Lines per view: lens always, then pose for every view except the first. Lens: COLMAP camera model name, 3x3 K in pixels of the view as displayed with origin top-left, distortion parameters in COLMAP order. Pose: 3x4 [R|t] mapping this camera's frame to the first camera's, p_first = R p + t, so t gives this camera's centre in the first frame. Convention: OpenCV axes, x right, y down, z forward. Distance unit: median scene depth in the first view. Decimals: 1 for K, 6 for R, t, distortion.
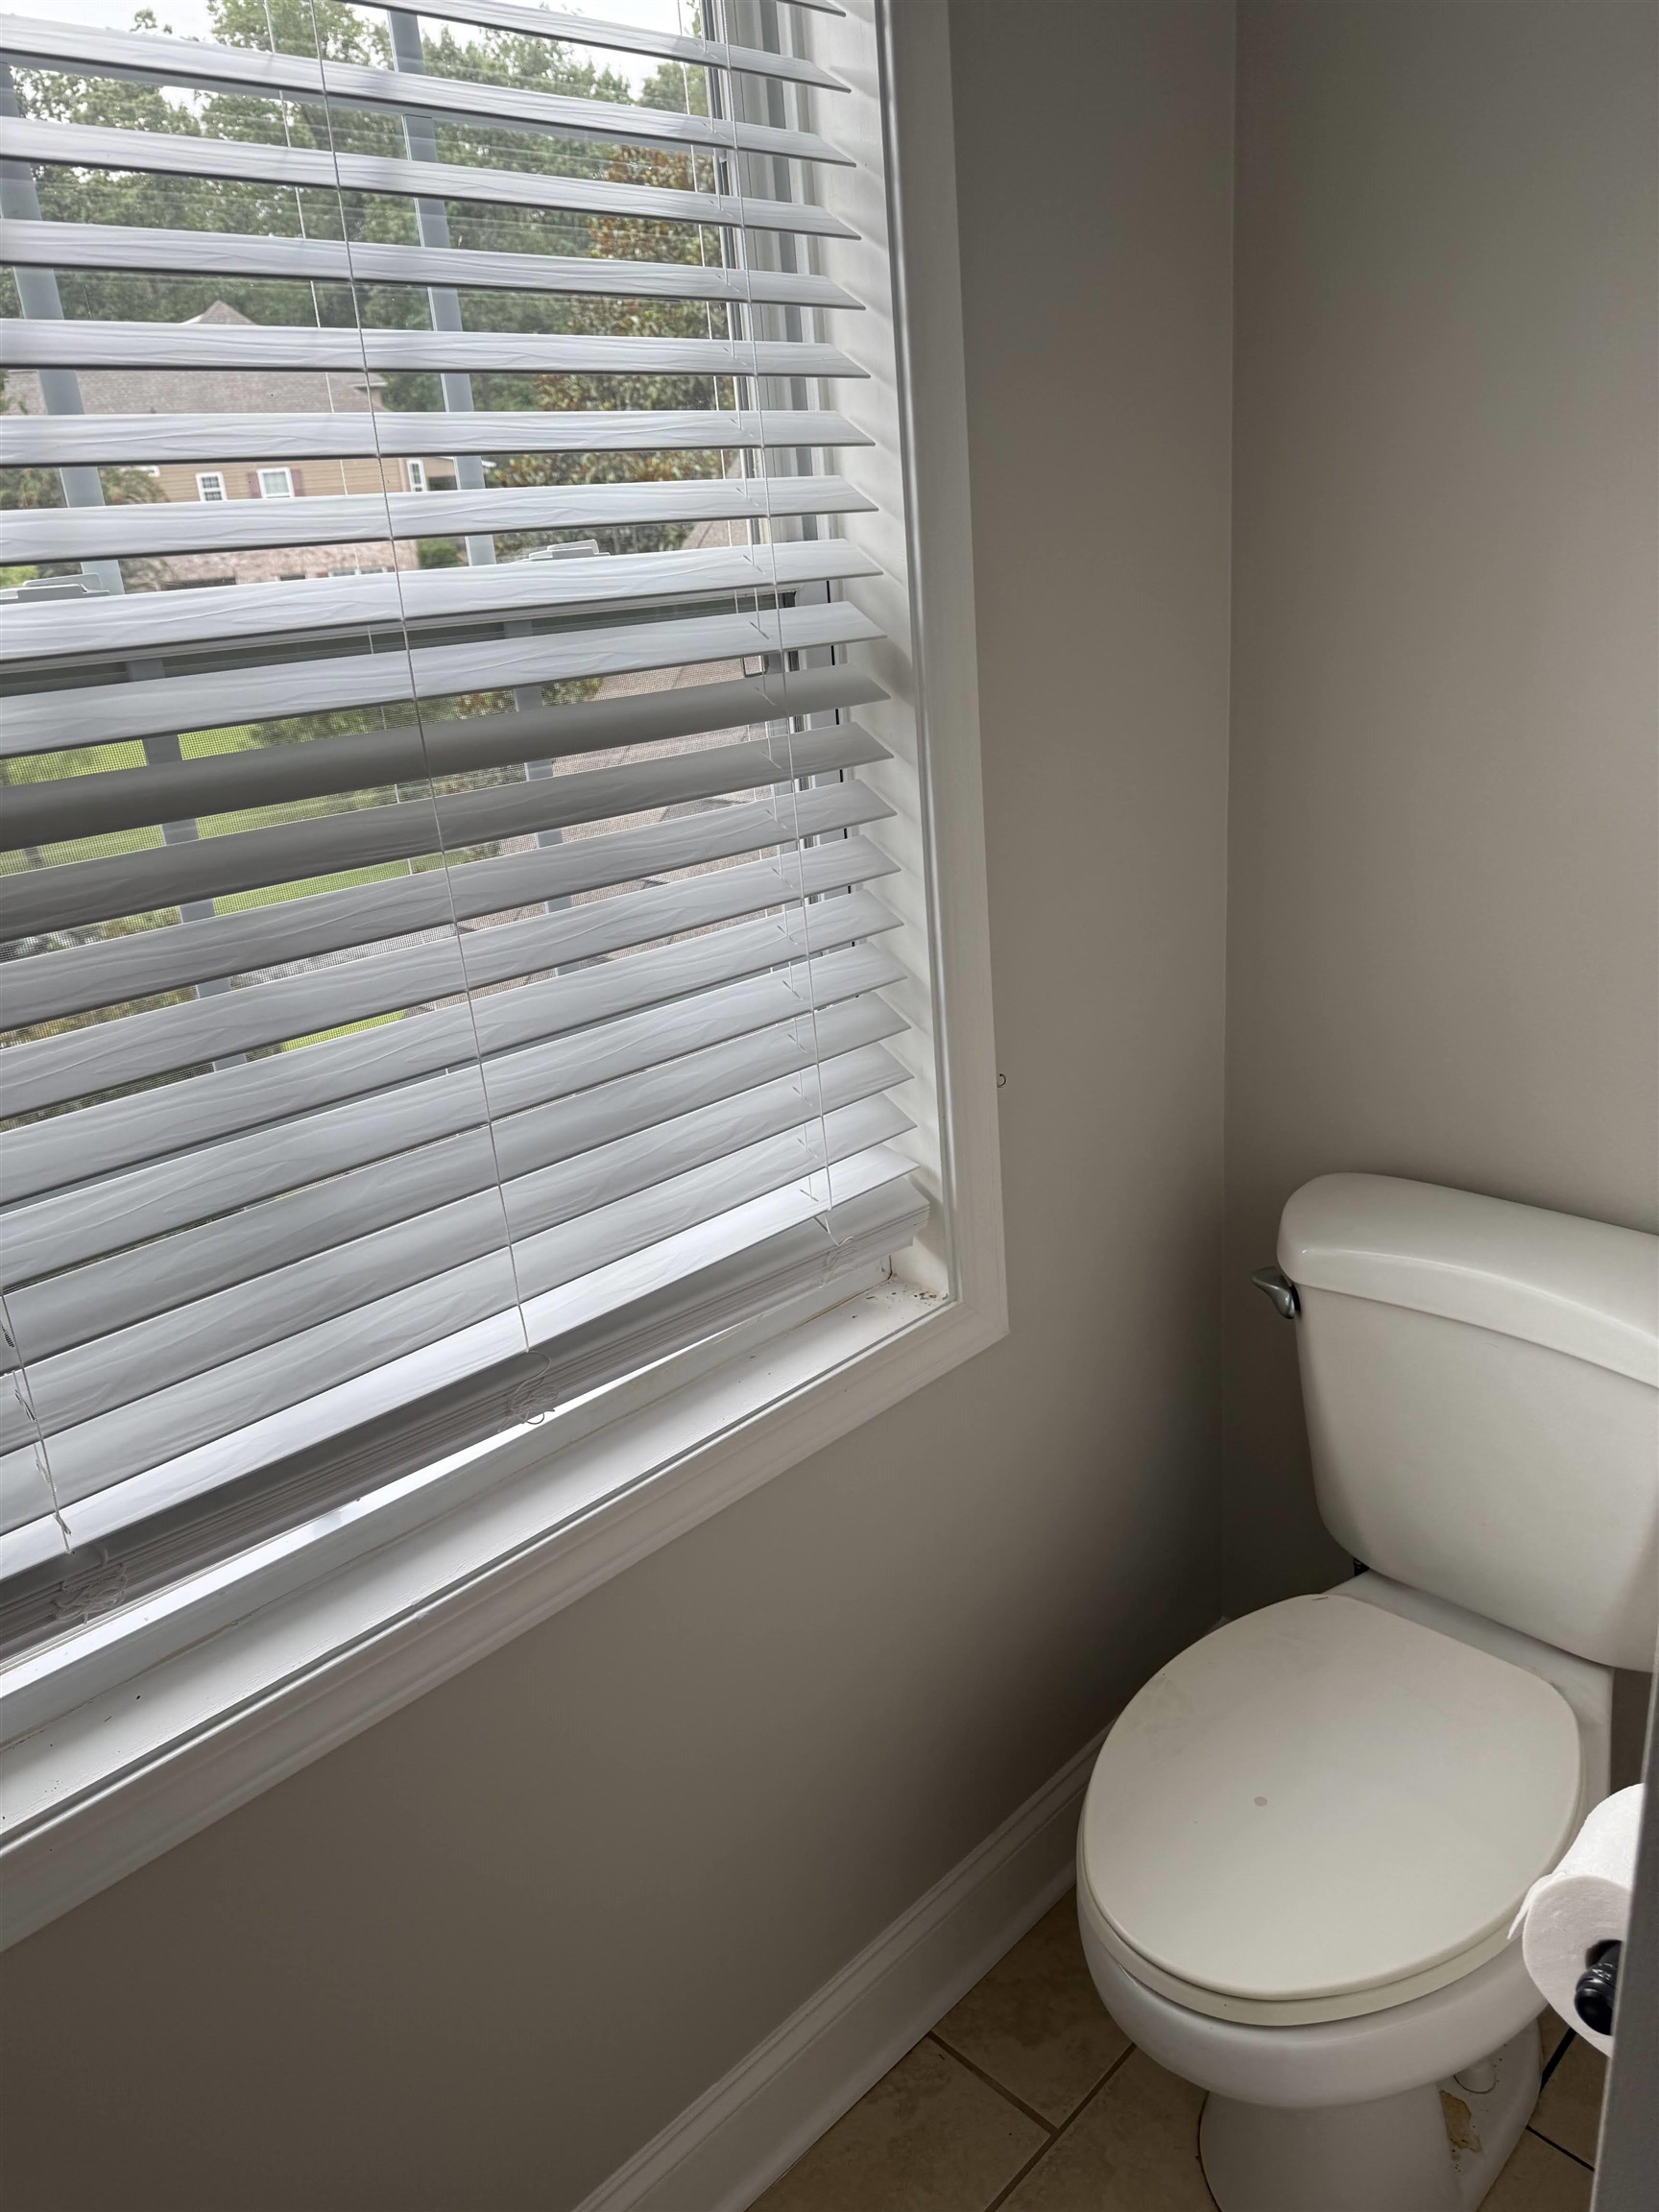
lens RADIAL K [[1573.3, 0, 830.1], [0, 1573.3, 1108.5], [0, 0, 1]] dist [0.007435, 0.004747]
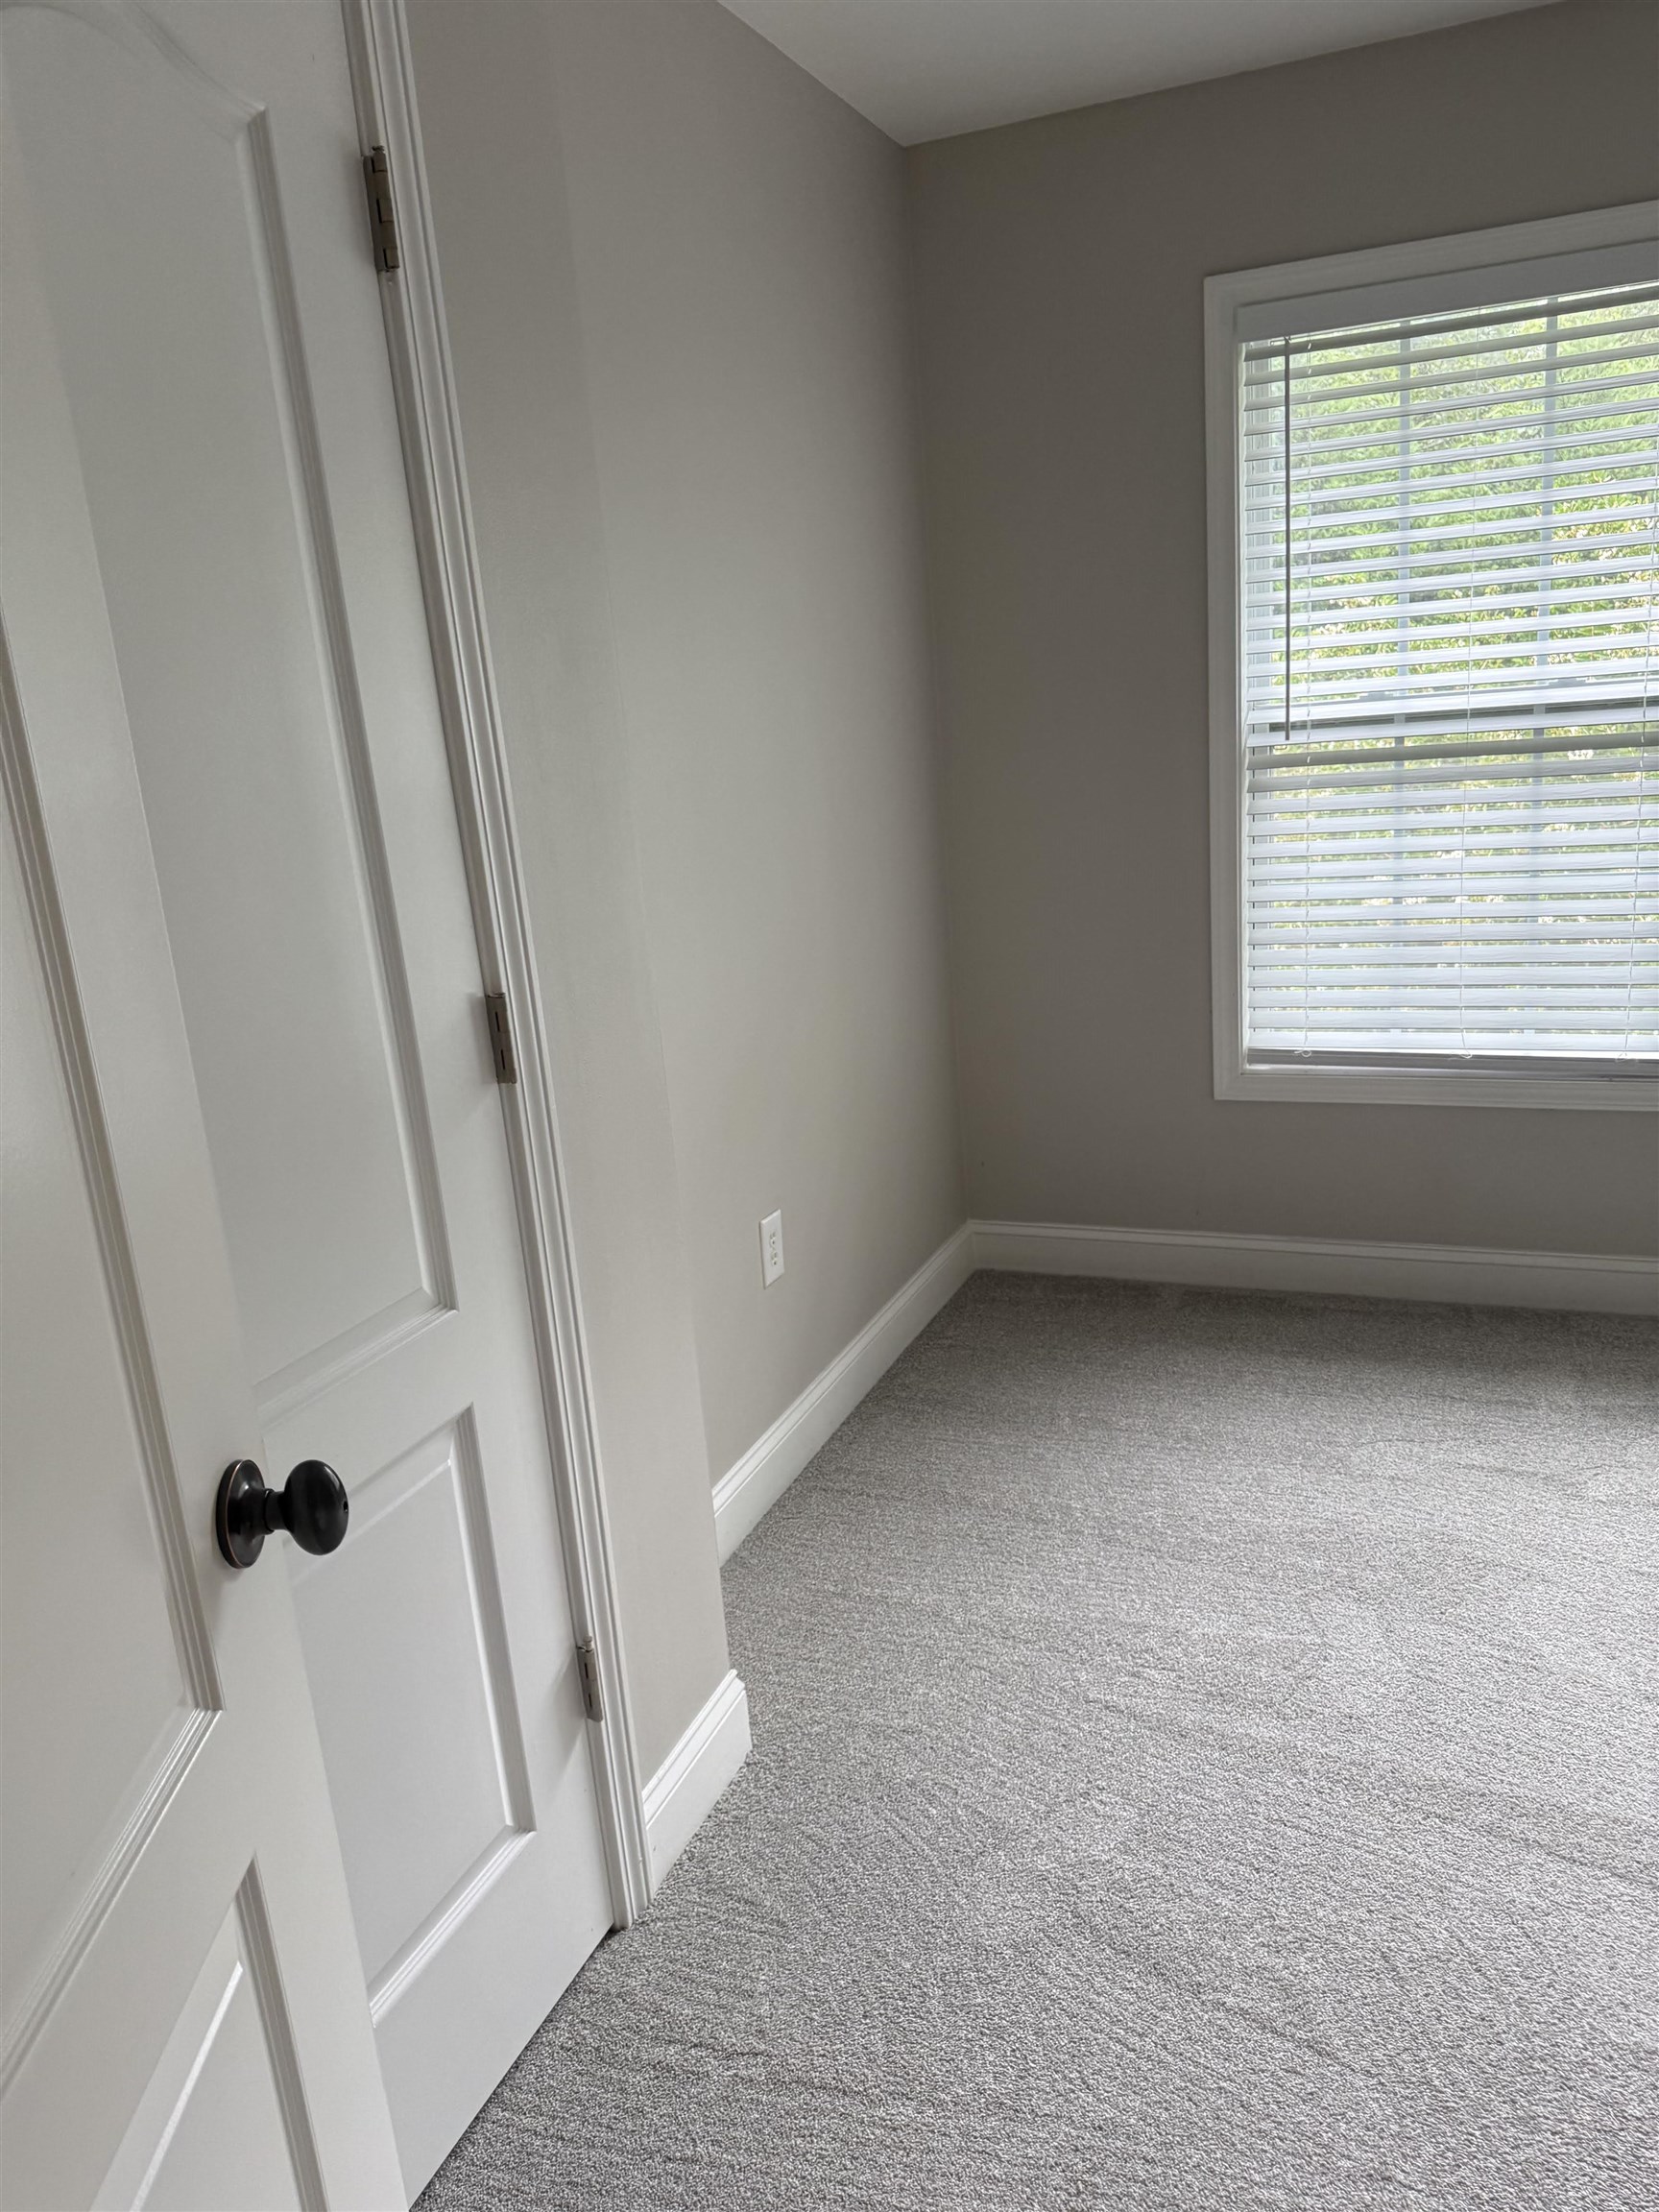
lens RADIAL K [[1573.3, 0, 826.3], [0, 1573.3, 1106.2], [0, 0, 1]] dist [0.007435, 0.004747]
pose [[0.388106, 0.283696, -0.876864, 2.253160], [-0.267955, 0.945076, 0.187167, 0.204287], [0.881801, 0.162320, 0.442808, -1.429140]]
